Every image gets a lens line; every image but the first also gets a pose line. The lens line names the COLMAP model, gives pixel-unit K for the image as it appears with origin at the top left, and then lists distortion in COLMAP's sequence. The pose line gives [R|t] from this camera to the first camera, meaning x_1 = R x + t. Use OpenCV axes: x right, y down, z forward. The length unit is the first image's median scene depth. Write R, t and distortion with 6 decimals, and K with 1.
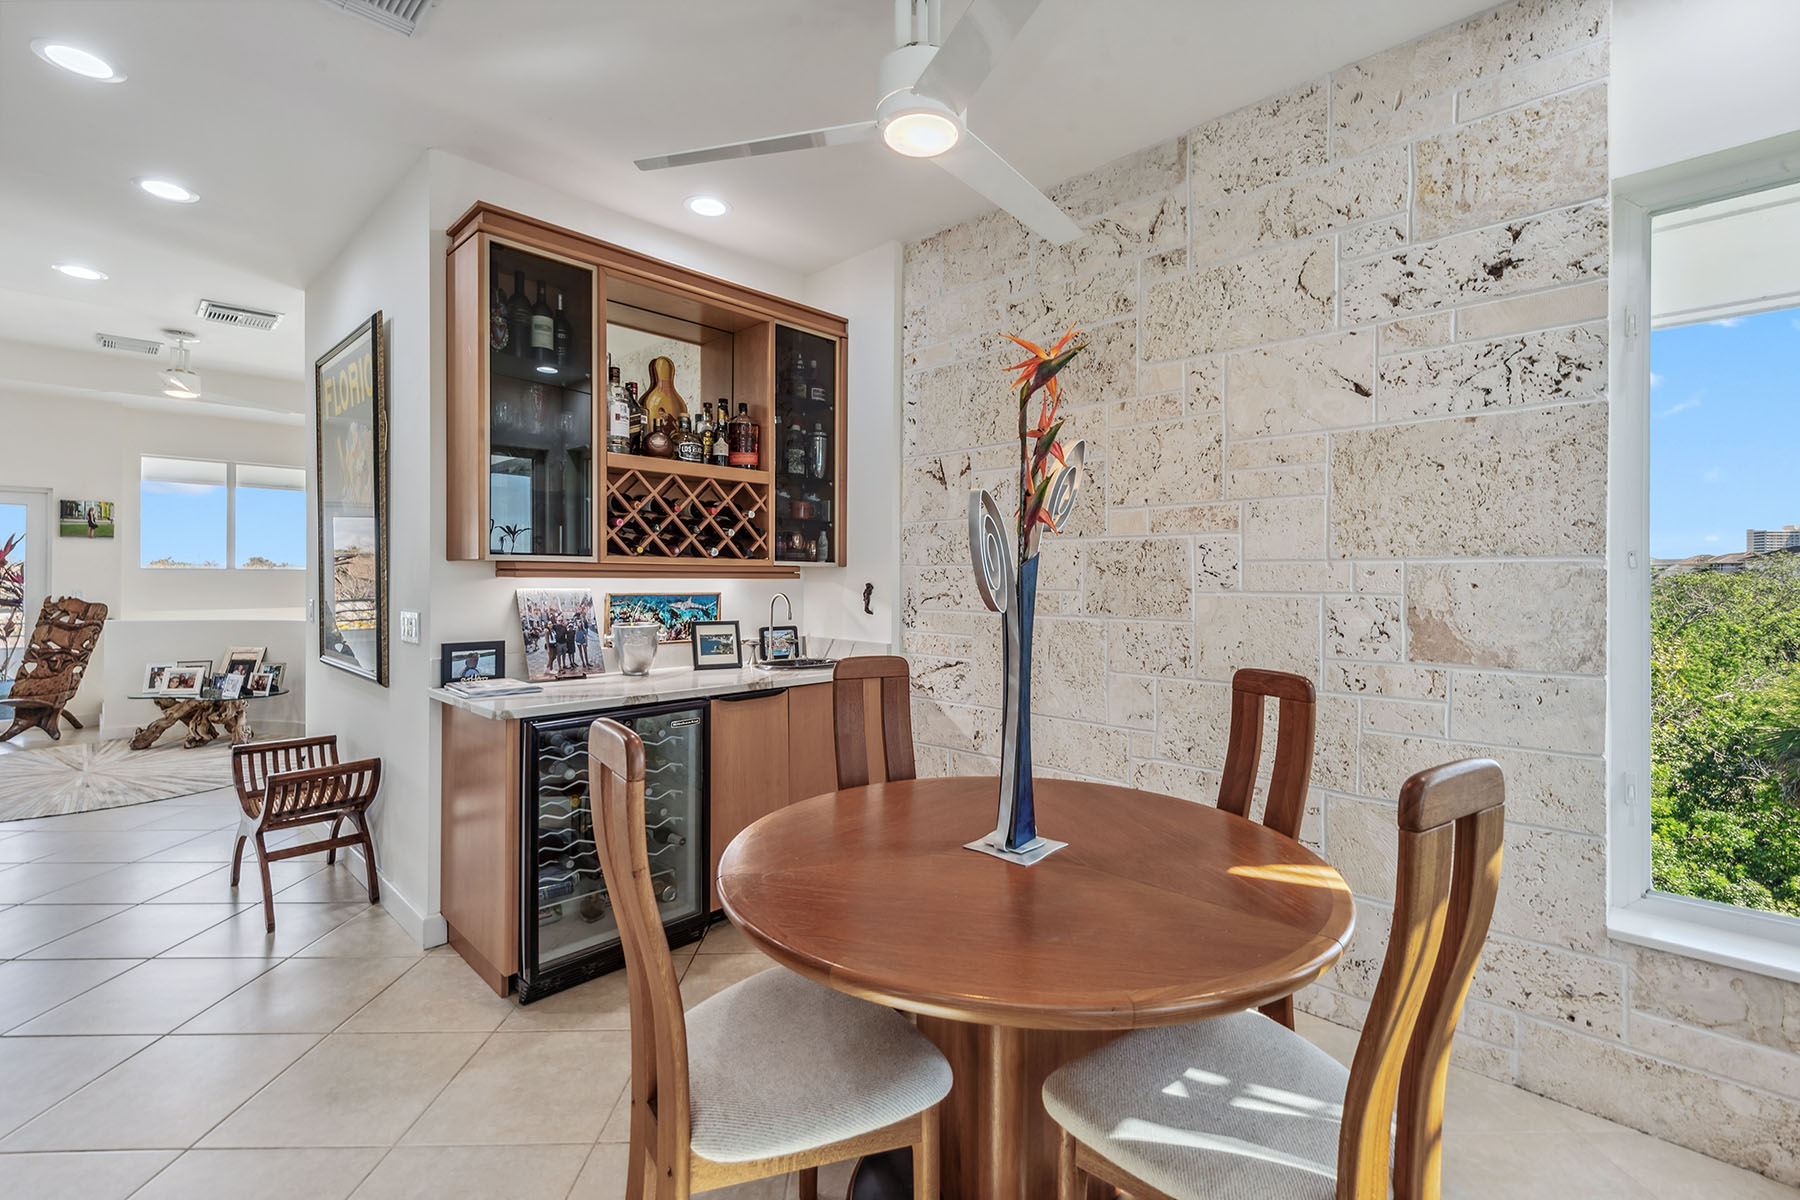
lens RADIAL K [[783.7, 0, 909.1], [0, 783.7, 586.9], [0, 0, 1]] dist [0.000316, -0.000185]
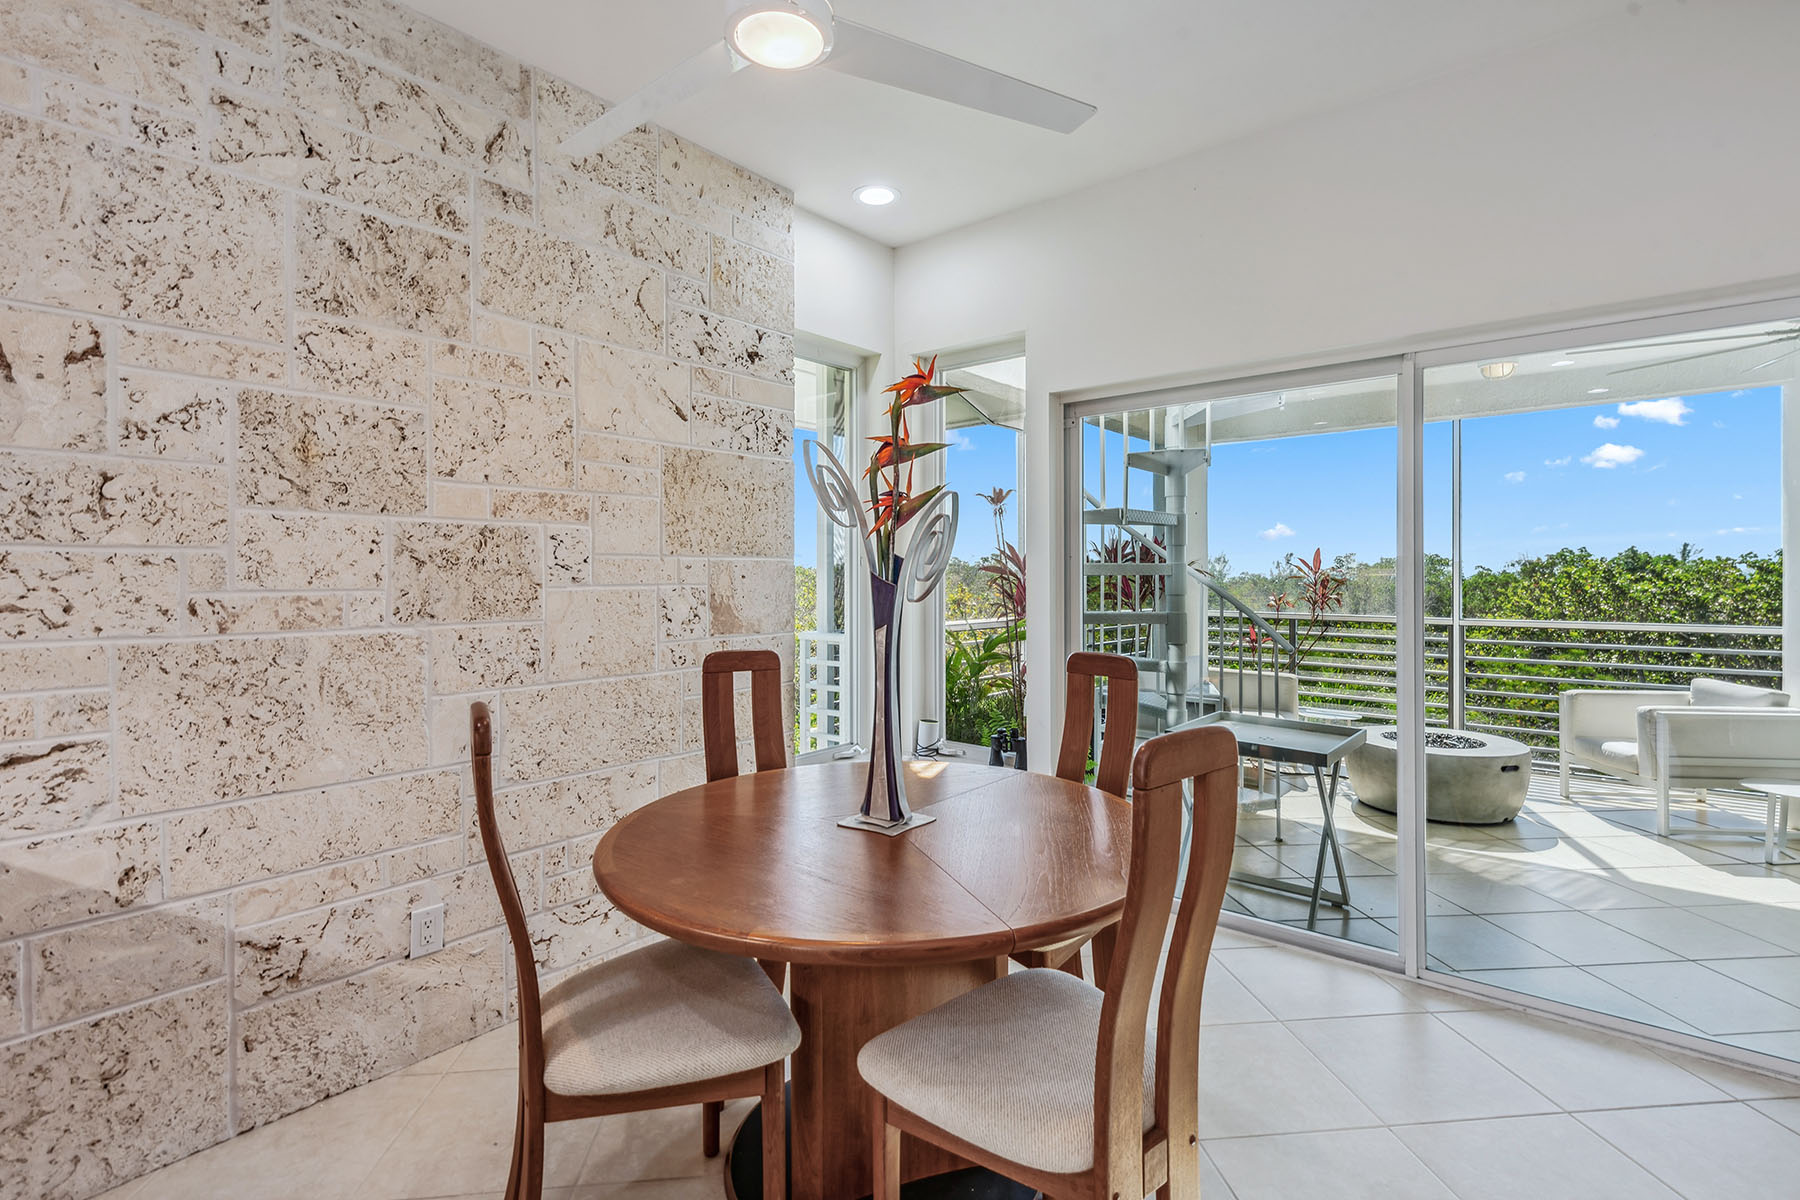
lens RADIAL K [[840.1, 0, 911.0], [0, 840.1, 594.6], [0, 0, 1]] dist [-0.002350, -0.000448]
pose [[-0.092256, -0.024453, 0.995435, -0.661098], [0.016817, 0.999518, 0.026112, -0.003222], [-0.995593, 0.019149, -0.091800, 0.693620]]
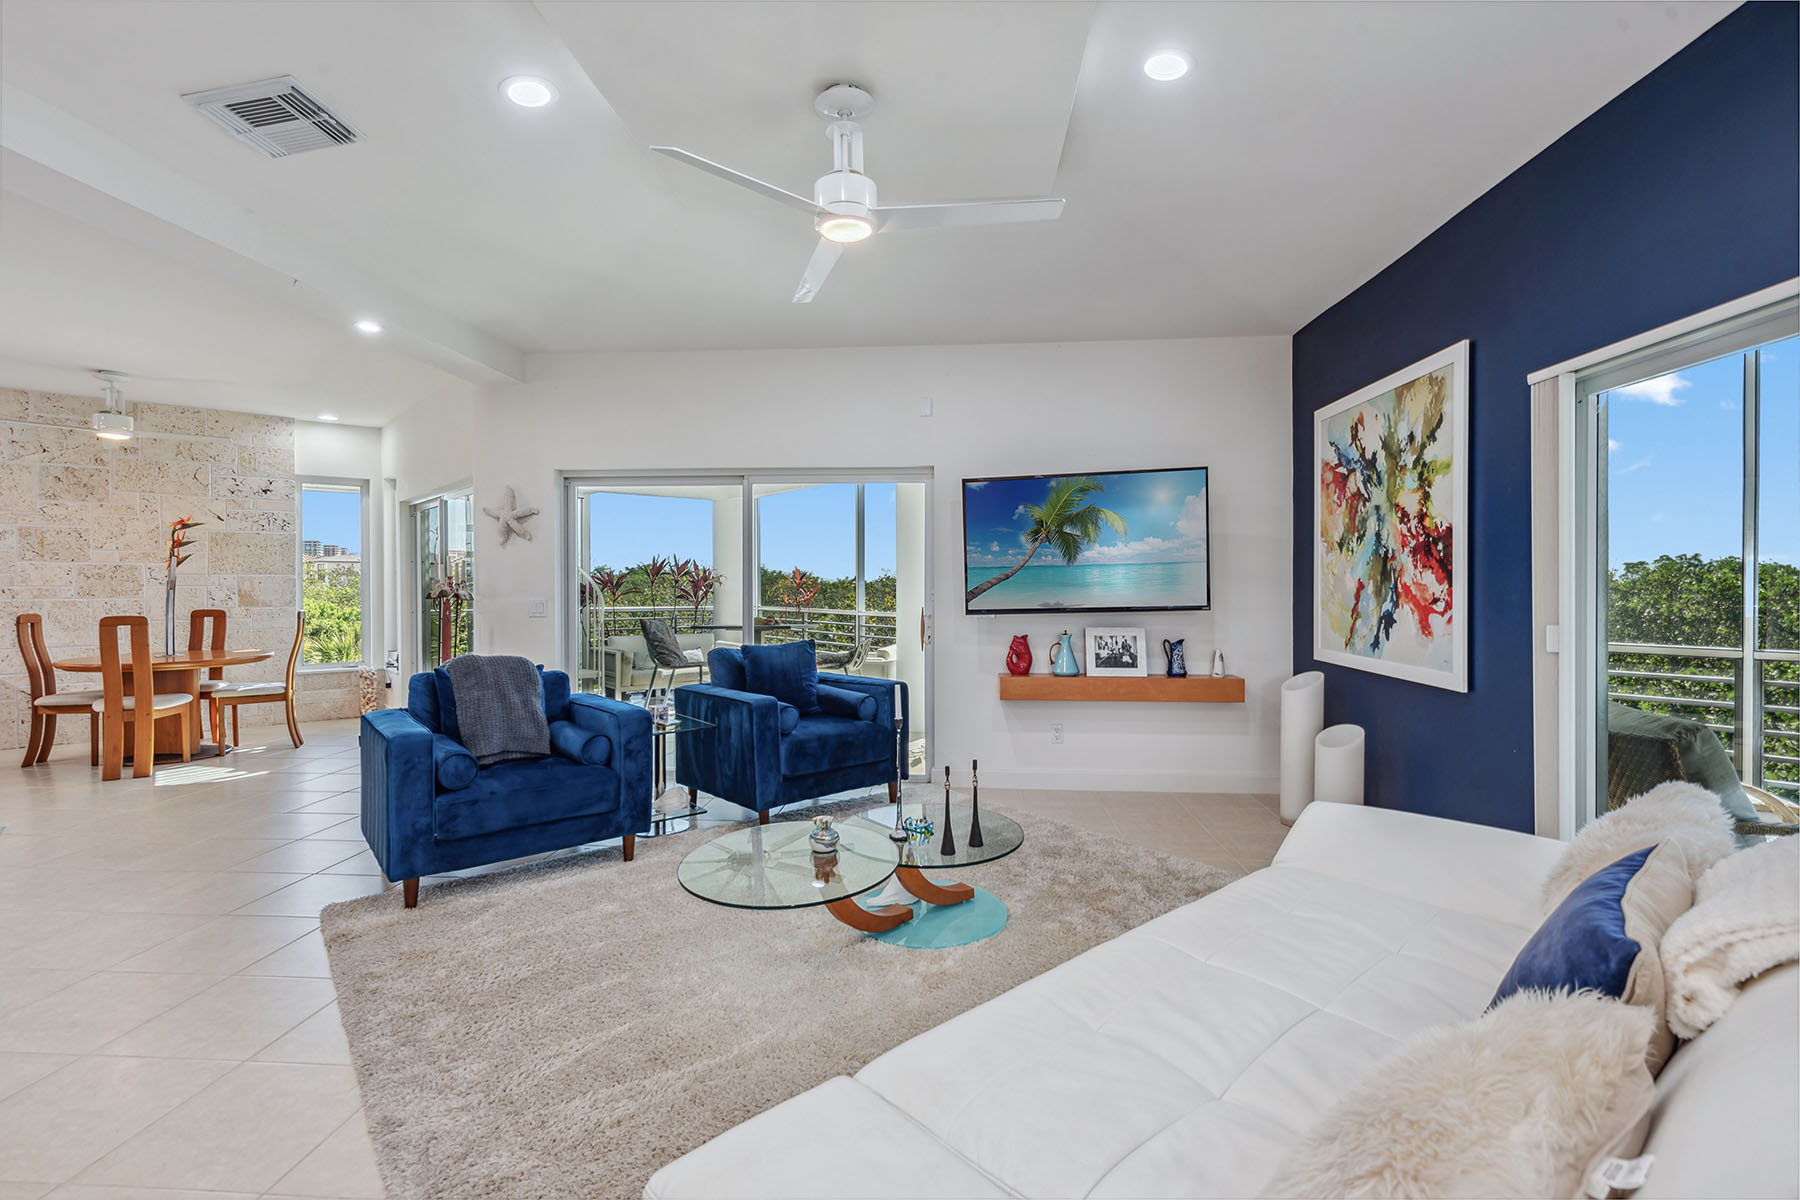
lens RADIAL K [[840.1, 0, 911.0], [0, 840.1, 594.6], [0, 0, 1]] dist [-0.002350, -0.000448]
pose [[0.064541, -0.013666, 0.997821, -2.235331], [0.017735, 0.999764, 0.012546, 0.045087], [-0.997757, 0.016887, 0.064768, -1.678507]]
